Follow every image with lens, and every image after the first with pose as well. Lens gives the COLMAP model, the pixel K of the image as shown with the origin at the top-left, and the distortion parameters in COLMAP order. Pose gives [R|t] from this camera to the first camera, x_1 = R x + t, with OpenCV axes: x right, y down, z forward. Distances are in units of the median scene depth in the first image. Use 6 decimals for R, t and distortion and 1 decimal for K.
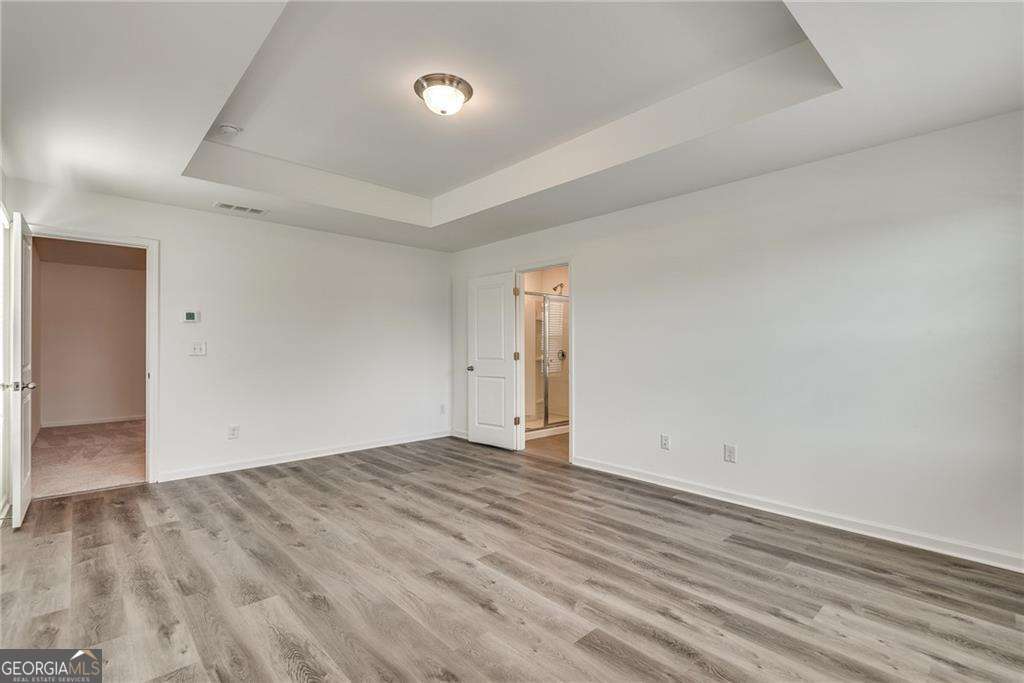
lens RADIAL K [[472.1, 0, 511.1], [0, 472.1, 344.6], [0, 0, 1]] dist [0.014342, 0.000331]
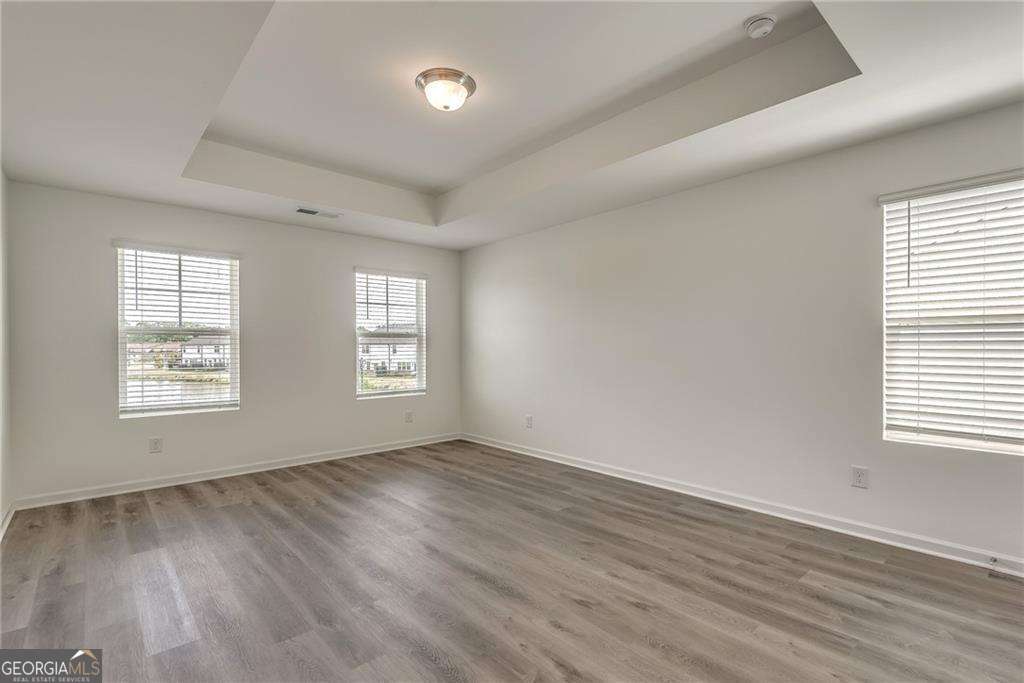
lens RADIAL K [[472.1, 0, 510.7], [0, 472.1, 345.8], [0, 0, 1]] dist [0.014342, 0.000331]
pose [[-0.999776, 0.003308, 0.020907, -0.285256], [0.003075, 0.999933, -0.011165, 0.008756], [-0.020943, -0.011098, -0.999719, 1.926338]]
